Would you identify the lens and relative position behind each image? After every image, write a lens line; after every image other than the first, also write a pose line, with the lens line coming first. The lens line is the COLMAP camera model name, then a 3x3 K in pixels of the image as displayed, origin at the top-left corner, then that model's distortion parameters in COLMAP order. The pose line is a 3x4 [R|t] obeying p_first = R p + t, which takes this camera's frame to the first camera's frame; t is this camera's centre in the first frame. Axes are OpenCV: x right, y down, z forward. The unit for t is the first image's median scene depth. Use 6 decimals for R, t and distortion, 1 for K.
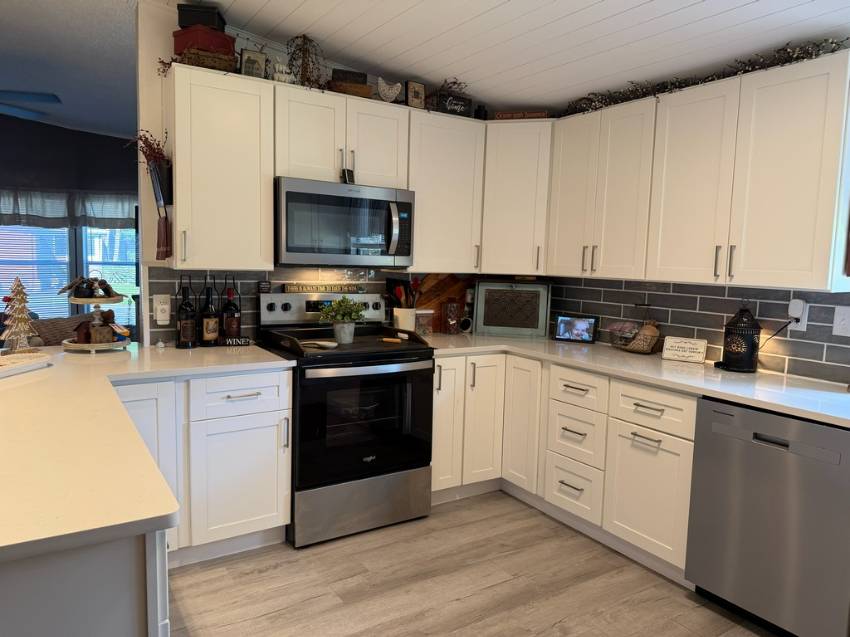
lens RADIAL K [[588.3, 0, 425.0], [0, 588.3, 318.5], [0, 0, 1]] dist [0.127787, -0.212483]
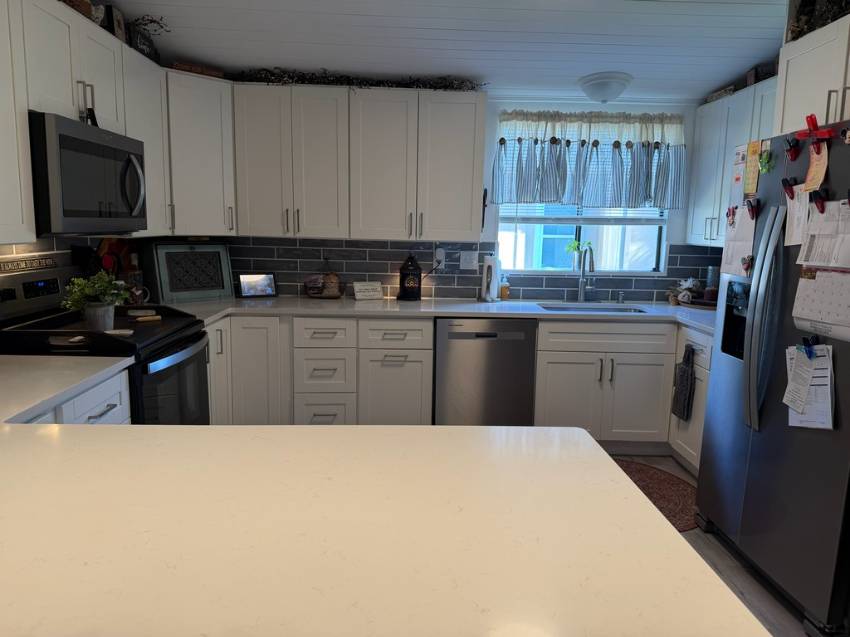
lens RADIAL K [[588.3, 0, 425.0], [0, 588.3, 318.5], [0, 0, 1]] dist [0.127787, -0.212483]
pose [[0.499275, -0.152849, 0.852855, -0.645162], [0.078685, 0.988248, 0.131050, -0.049447], [-0.862863, 0.001677, 0.505435, 0.237694]]
